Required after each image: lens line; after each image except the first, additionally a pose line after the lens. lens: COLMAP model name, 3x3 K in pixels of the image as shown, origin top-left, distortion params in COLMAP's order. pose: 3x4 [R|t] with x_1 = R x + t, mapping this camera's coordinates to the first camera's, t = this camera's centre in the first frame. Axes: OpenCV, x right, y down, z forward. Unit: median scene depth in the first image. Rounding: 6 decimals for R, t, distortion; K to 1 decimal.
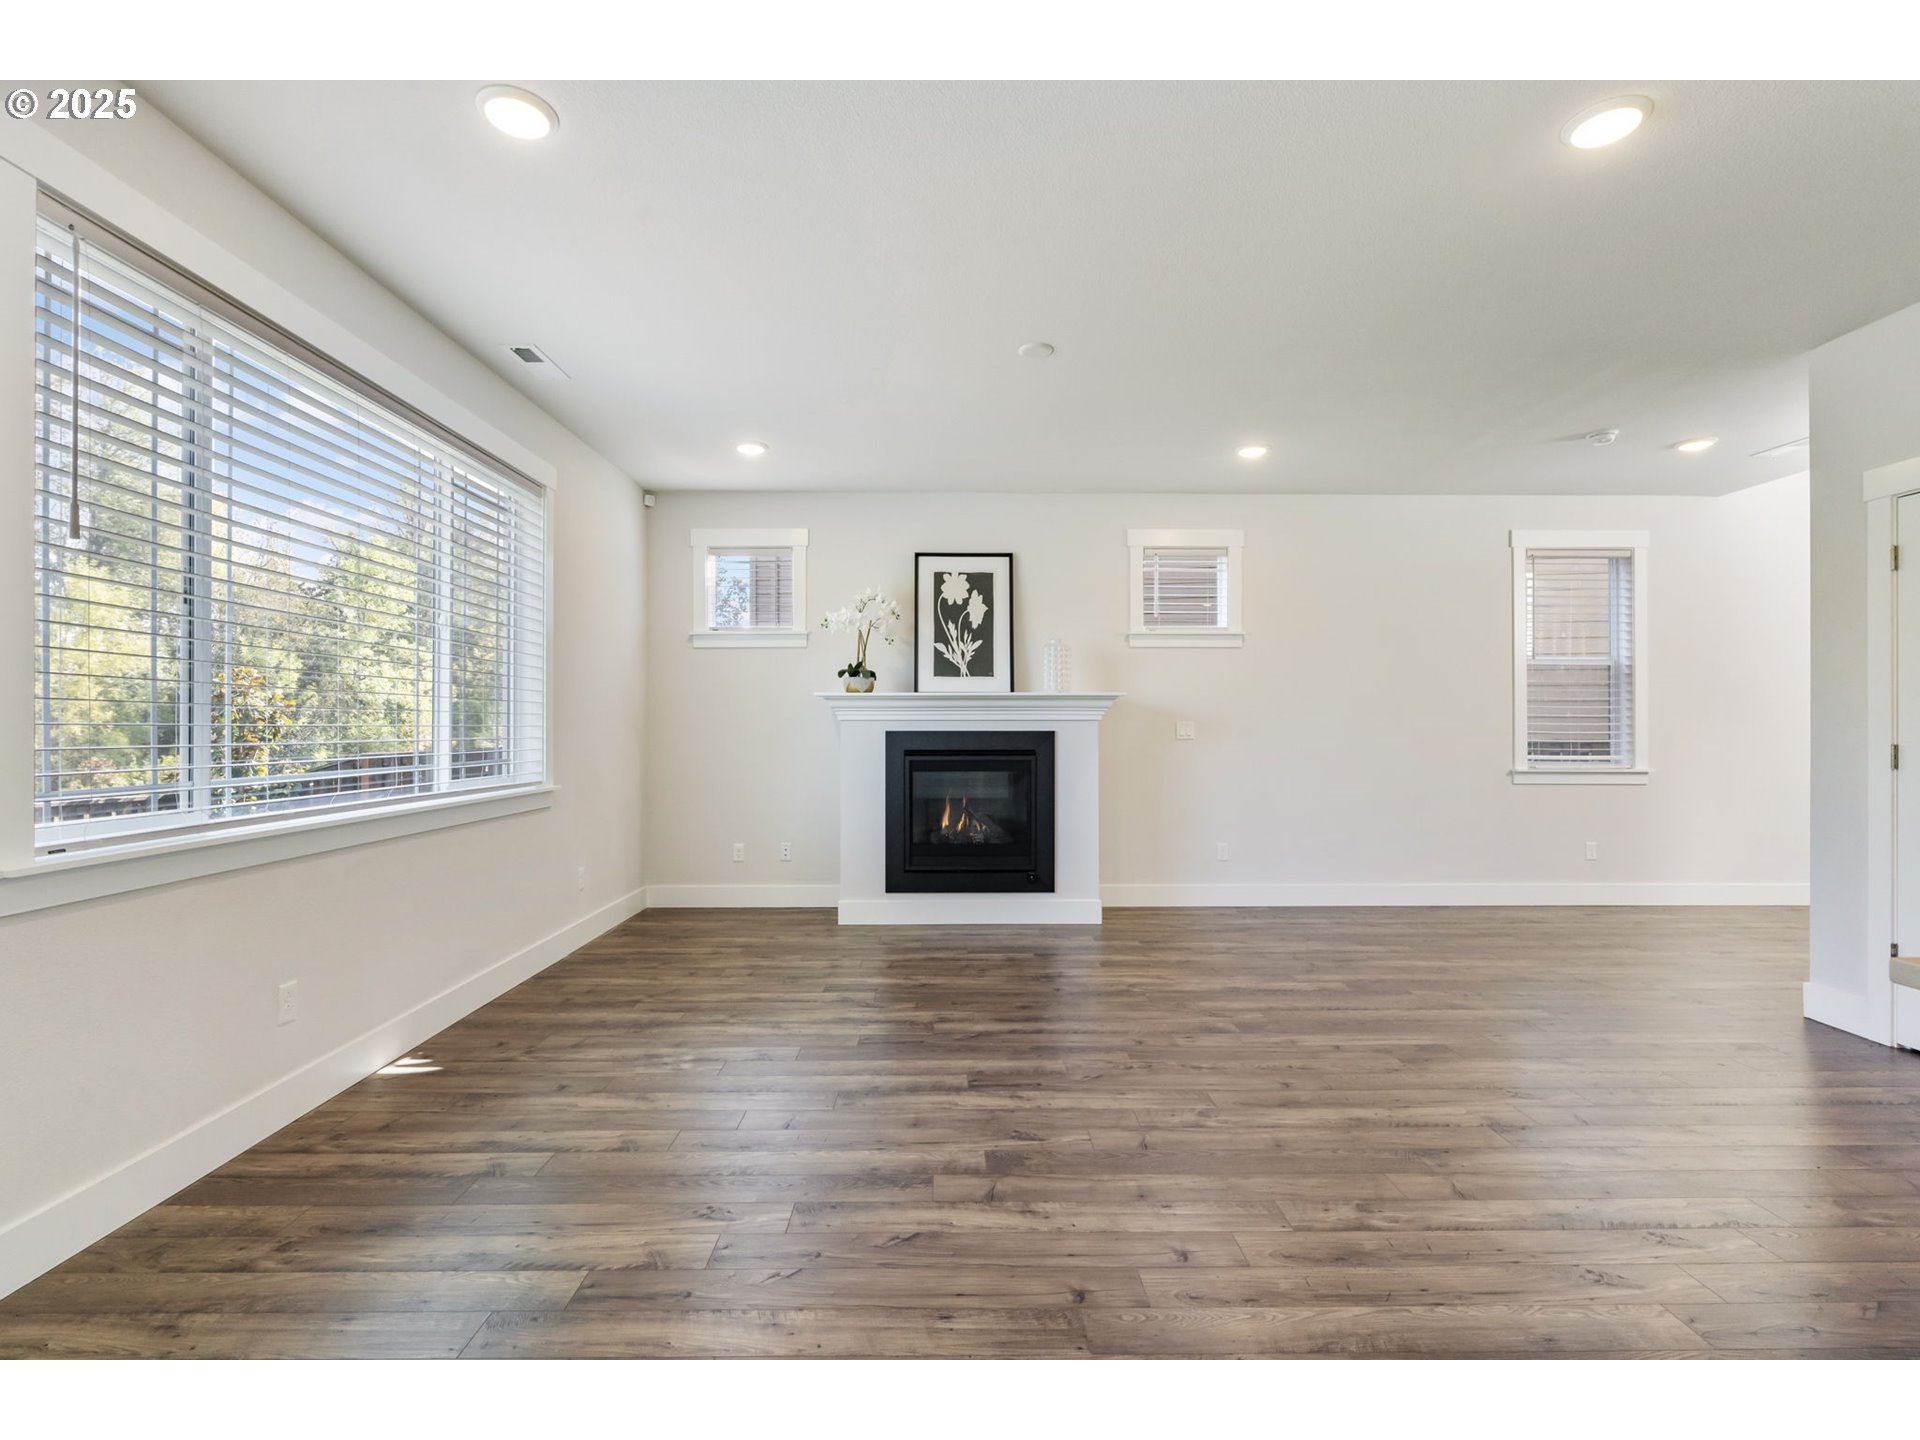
lens RADIAL K [[876.6, 0, 950.0], [0, 876.6, 702.2], [0, 0, 1]] dist [-0.004526, 0.001015]
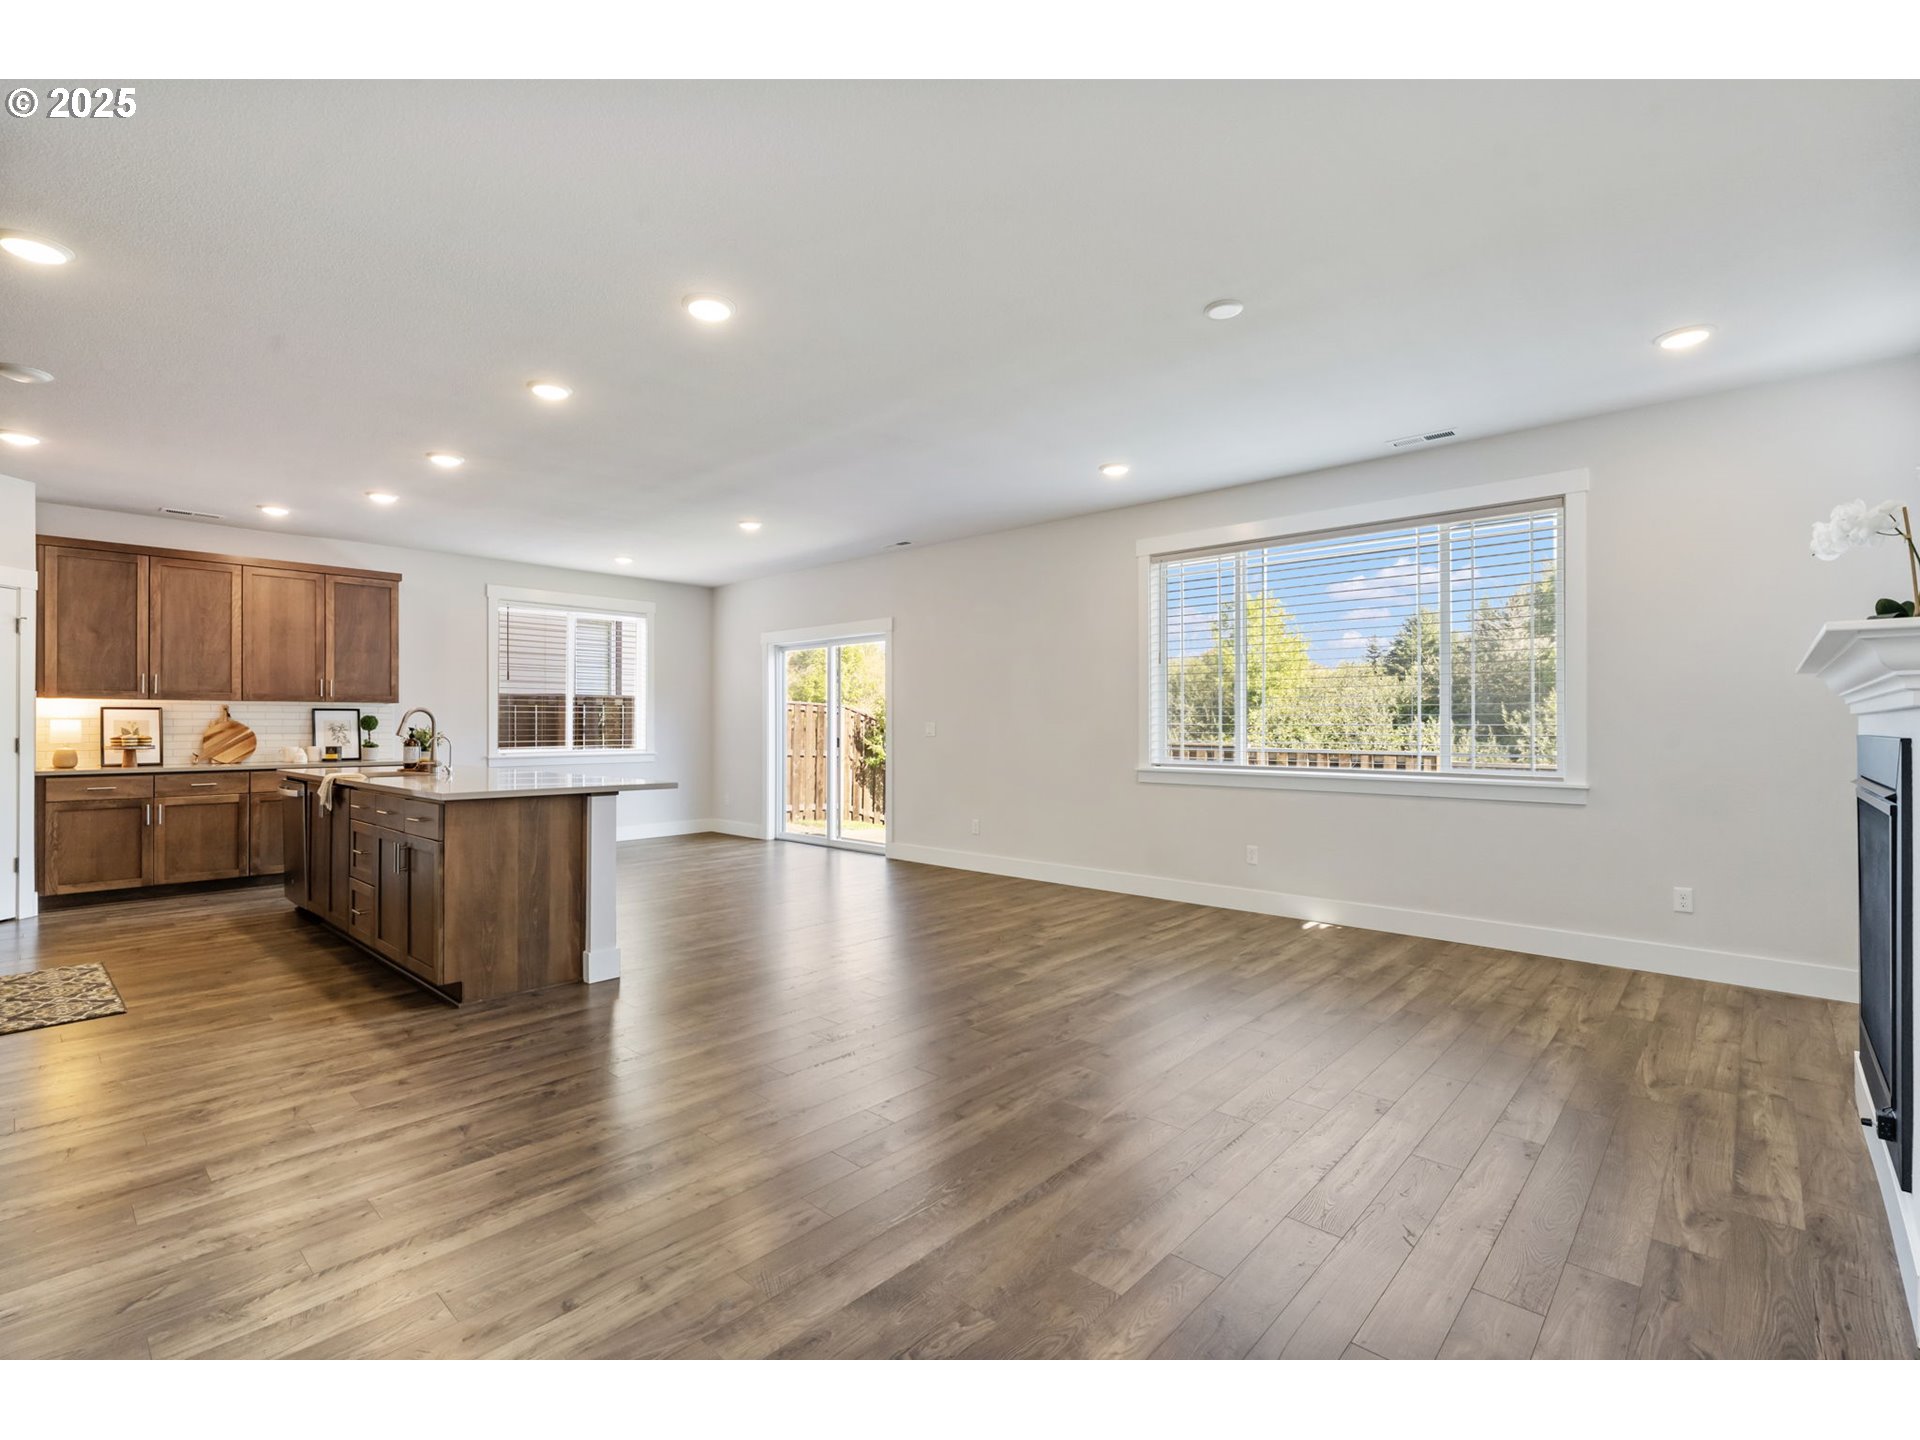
lens RADIAL K [[876.6, 0, 963.4], [0, 876.6, 722.1], [0, 0, 1]] dist [-0.004526, 0.001015]
pose [[-0.676861, -0.000358, -0.736111, 0.599332], [0.021399, 0.999568, -0.020163, 0.022393], [0.735800, -0.029400, -0.676561, 0.898213]]
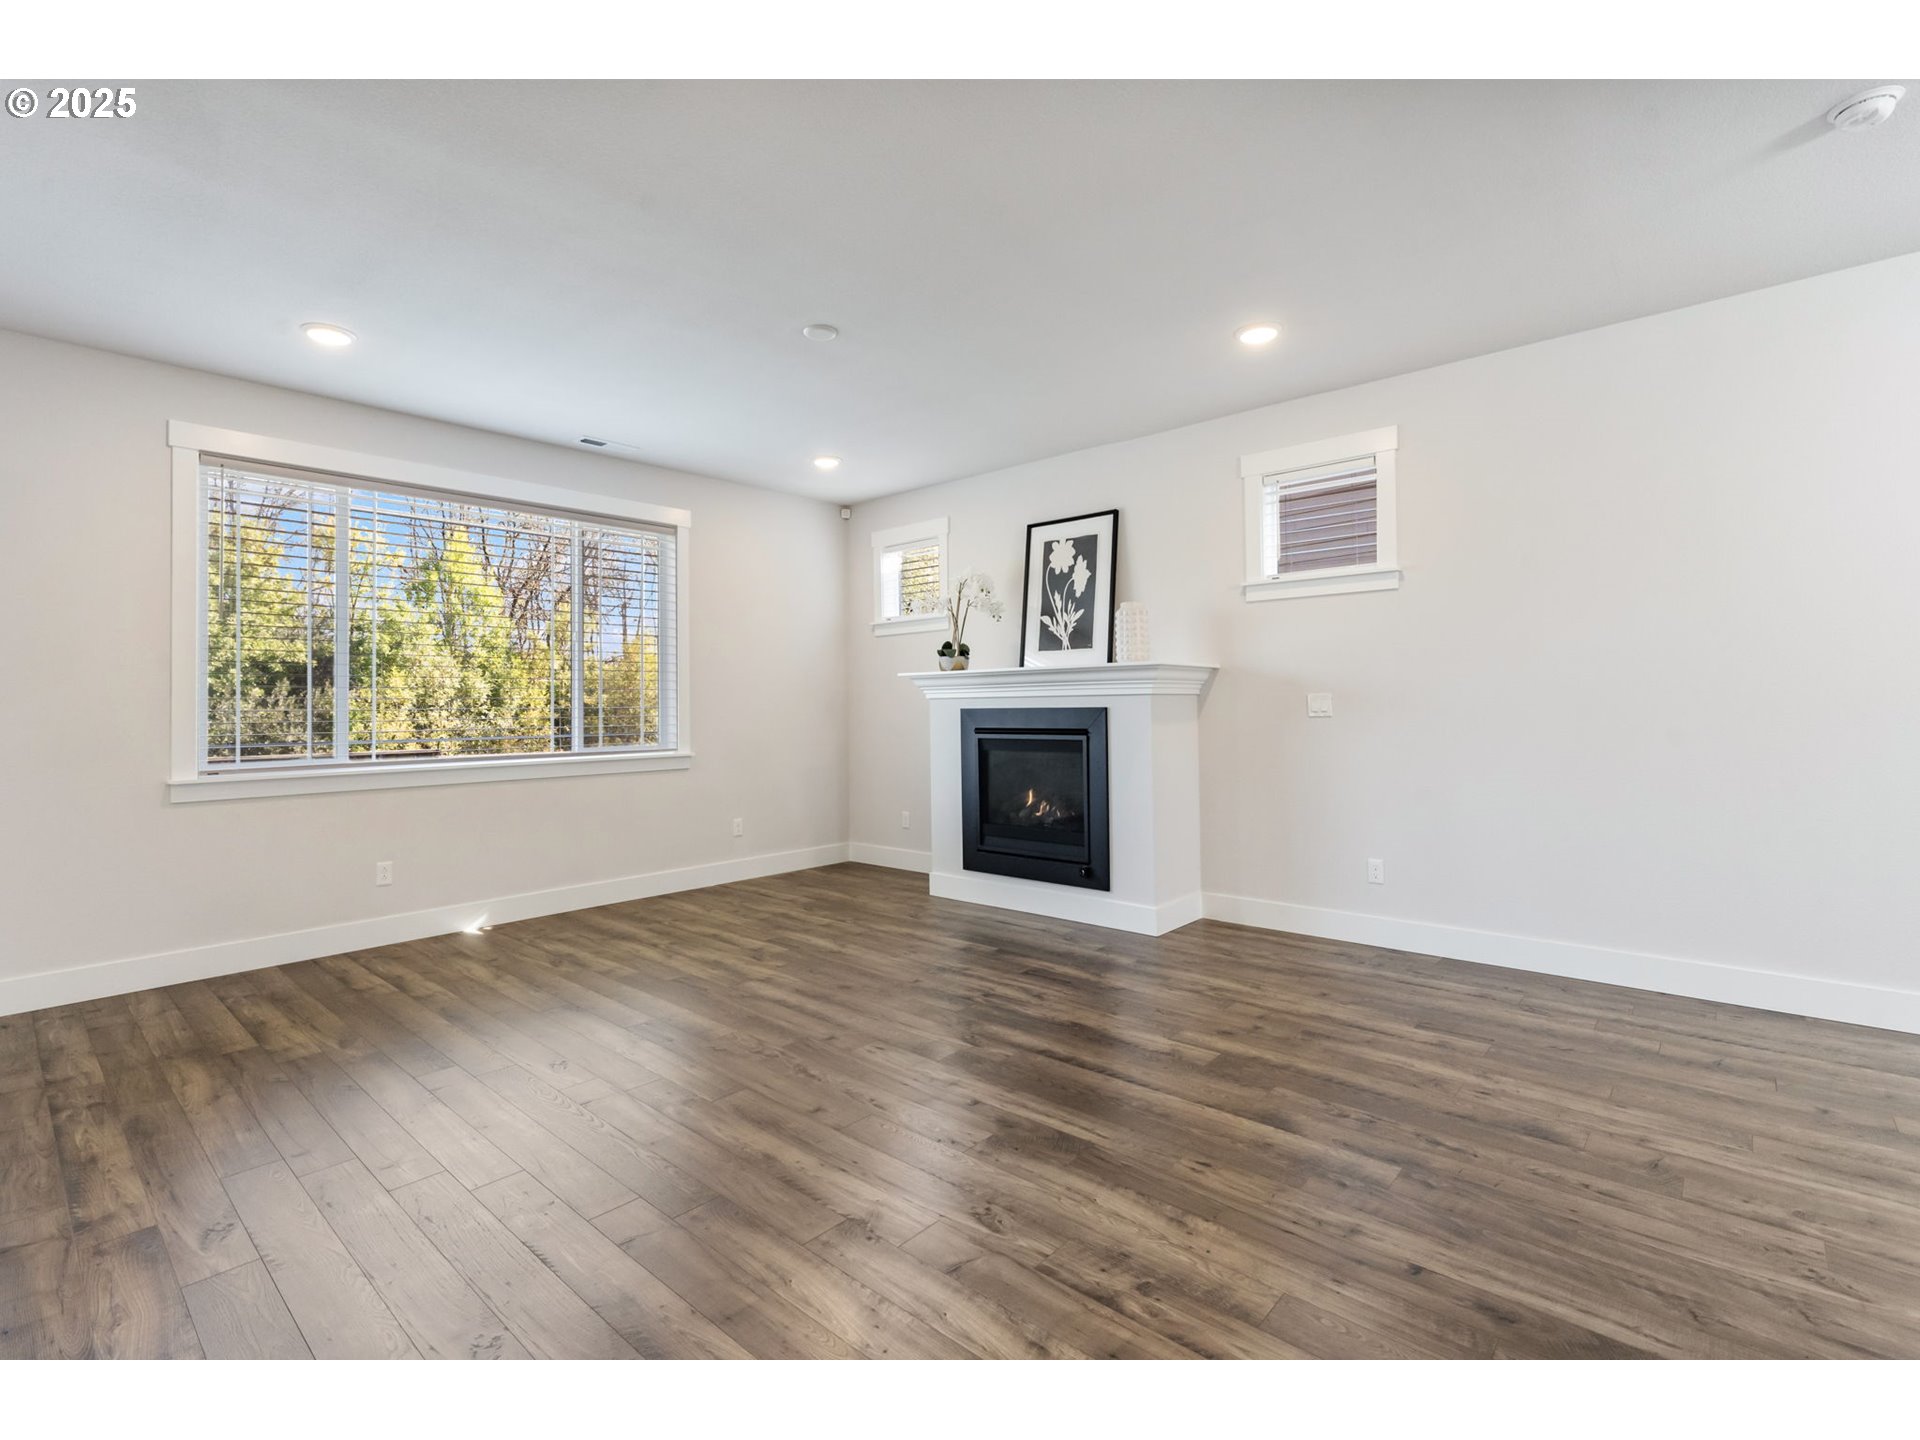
lens RADIAL K [[876.6, 0, 948.8], [0, 876.6, 675.8], [0, 0, 1]] dist [-0.004526, 0.001015]
pose [[0.740212, -0.032502, -0.671587, 0.557298], [0.030158, 0.999431, -0.015128, 0.009200], [0.671697, -0.009056, 0.740771, 0.225002]]
